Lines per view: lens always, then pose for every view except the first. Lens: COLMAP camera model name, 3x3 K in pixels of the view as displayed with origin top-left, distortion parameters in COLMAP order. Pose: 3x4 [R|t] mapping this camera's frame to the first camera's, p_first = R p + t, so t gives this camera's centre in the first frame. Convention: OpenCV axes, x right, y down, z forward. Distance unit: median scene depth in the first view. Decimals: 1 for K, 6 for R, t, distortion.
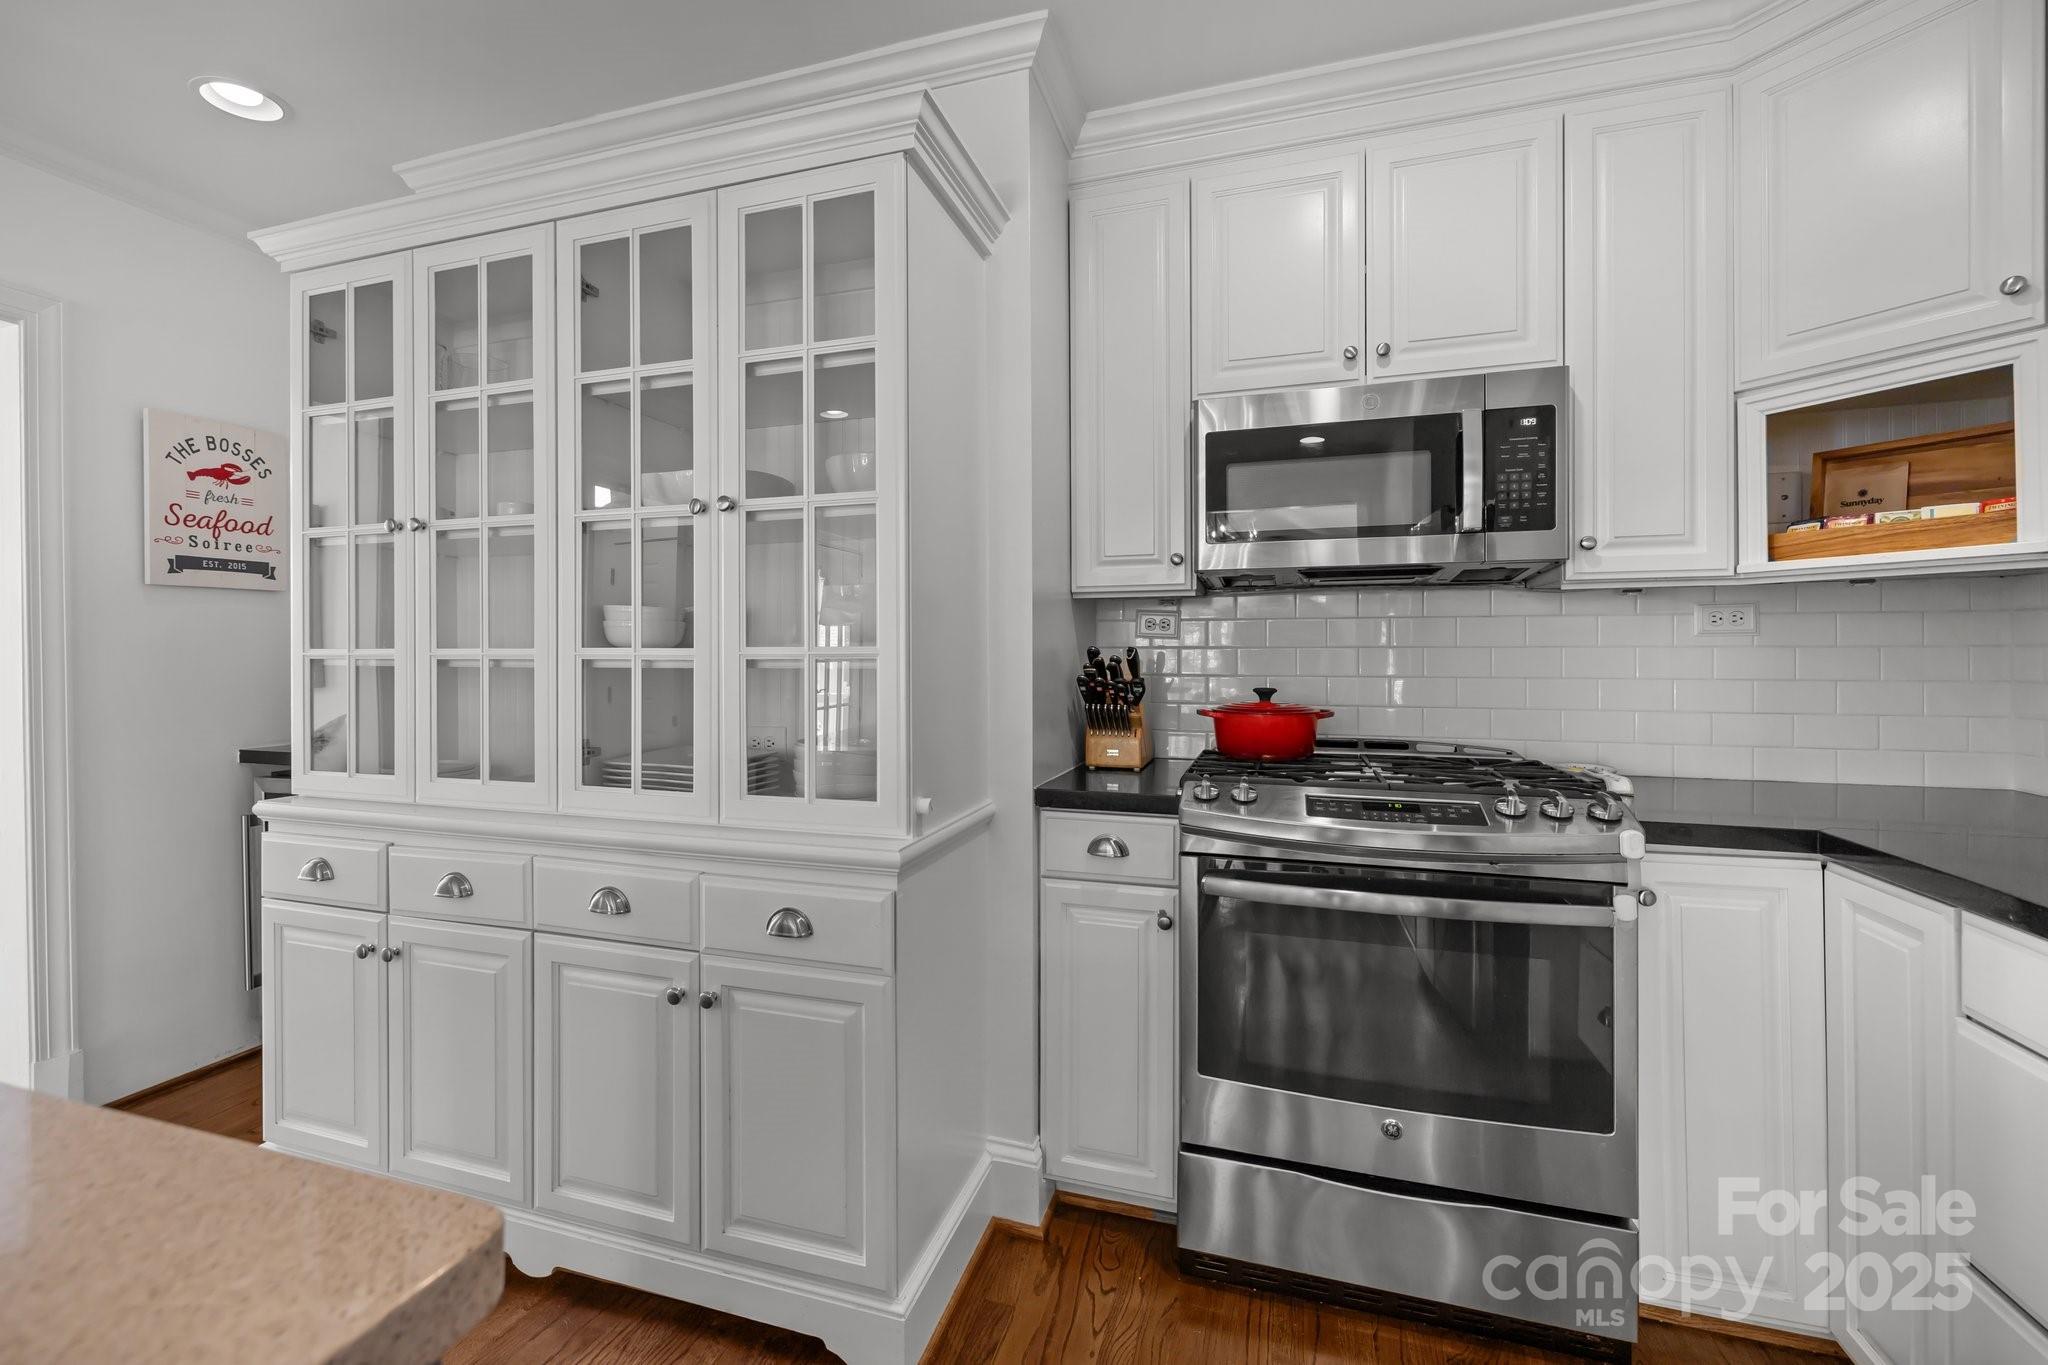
lens RADIAL K [[864.3, 0, 1026.2], [0, 864.3, 655.0], [0, 0, 1]] dist [0.004302, -0.000700]
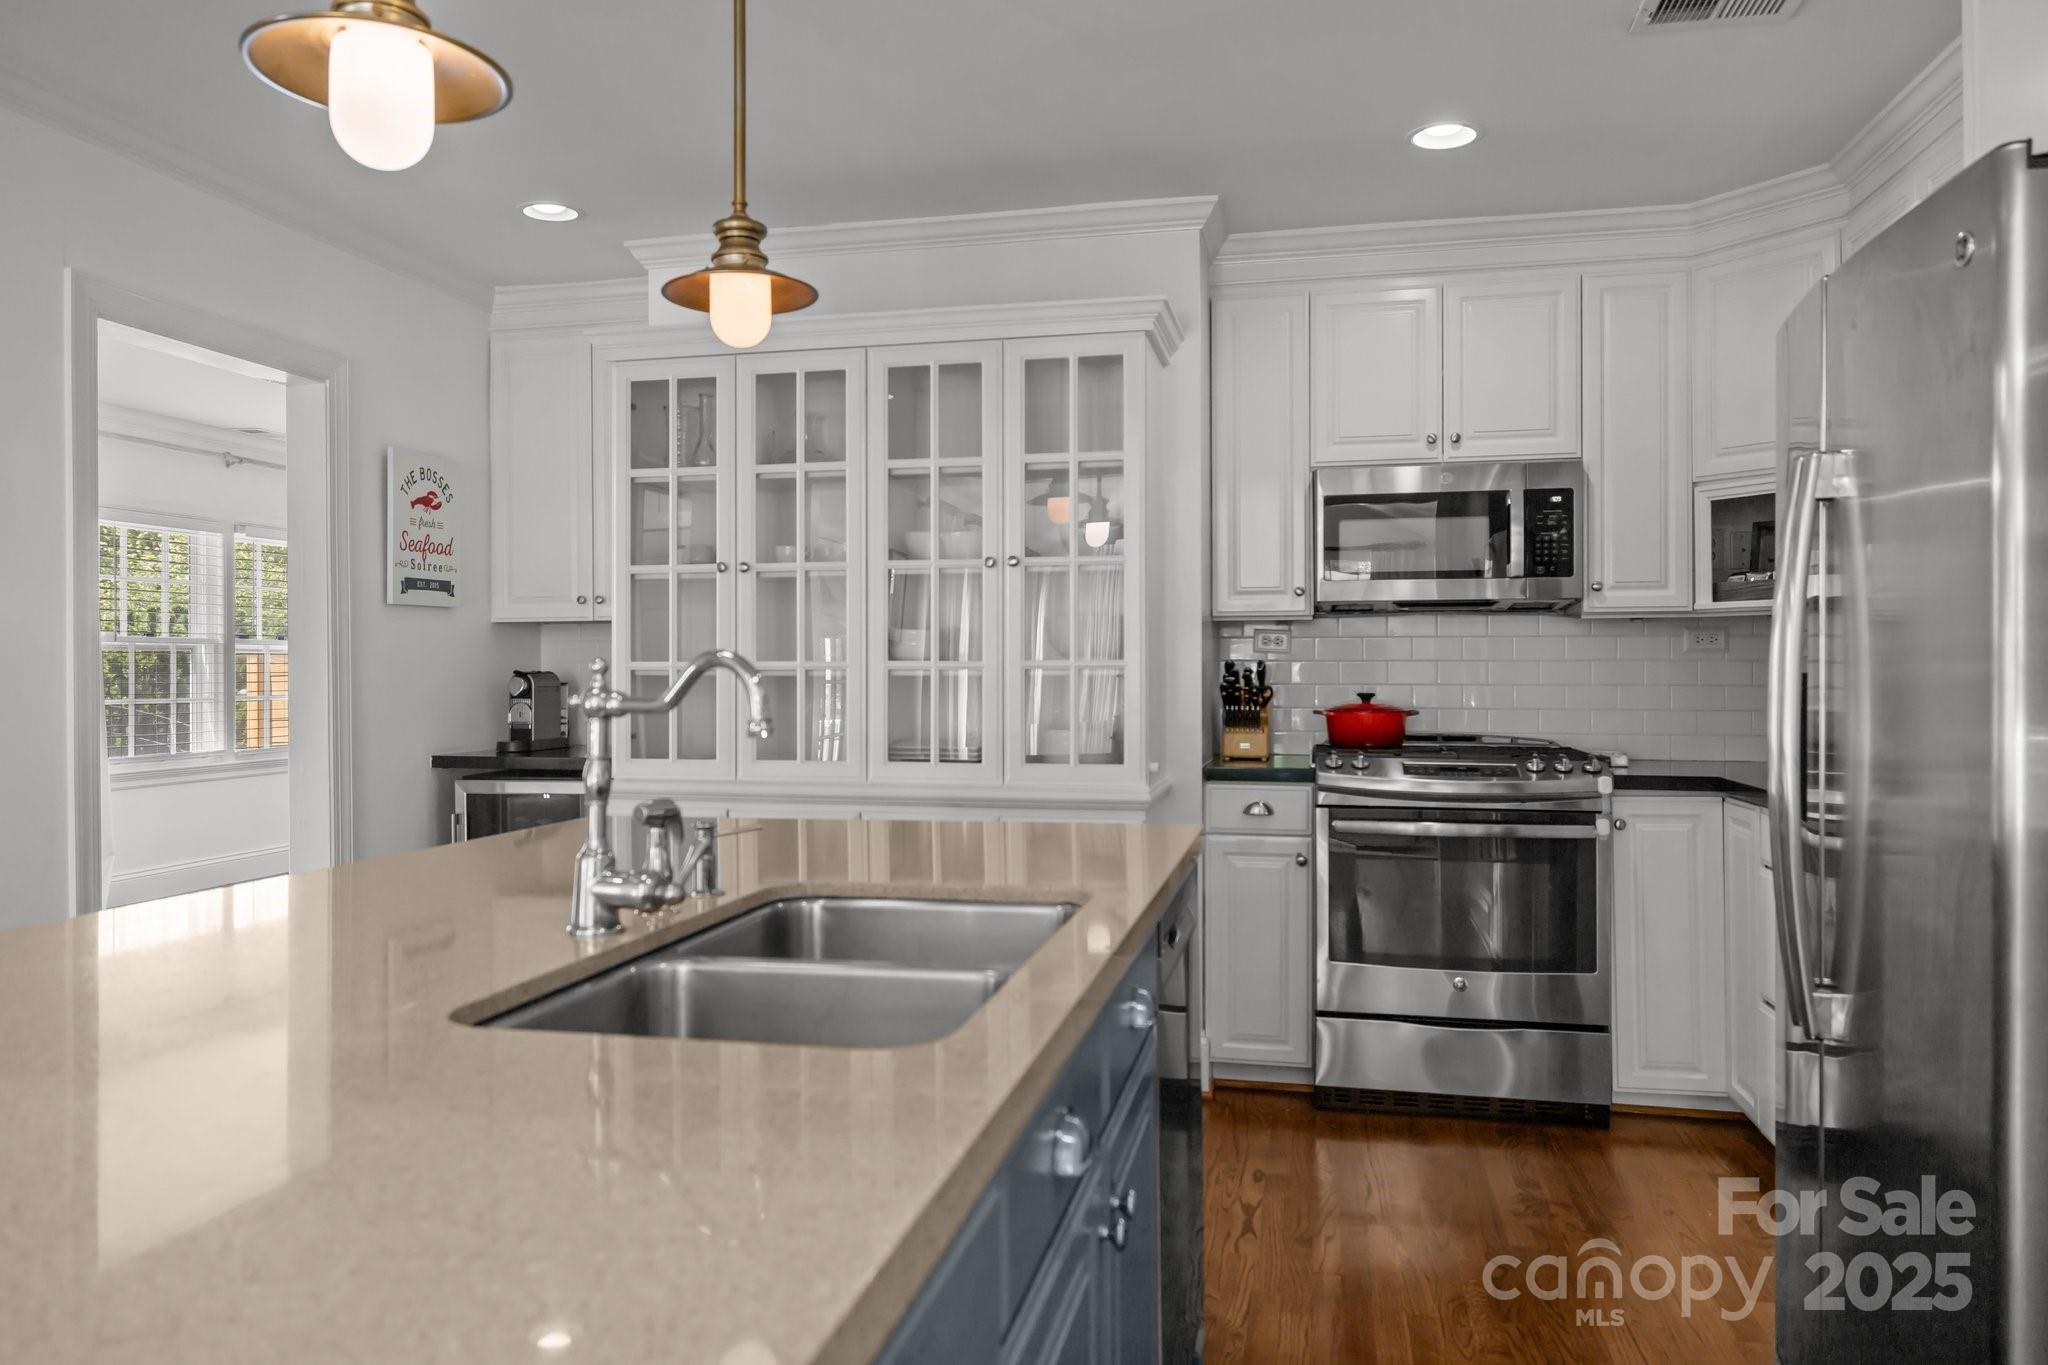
lens RADIAL K [[1425.4, 0, 1036.7], [0, 1425.4, 675.8], [0, 0, 1]] dist [0.010469, 0.001380]
pose [[0.995383, -0.000445, 0.095985, -0.446008], [0.000226, 0.999997, 0.002288, 0.009026], [-0.095986, -0.002256, 0.995380, -1.140526]]
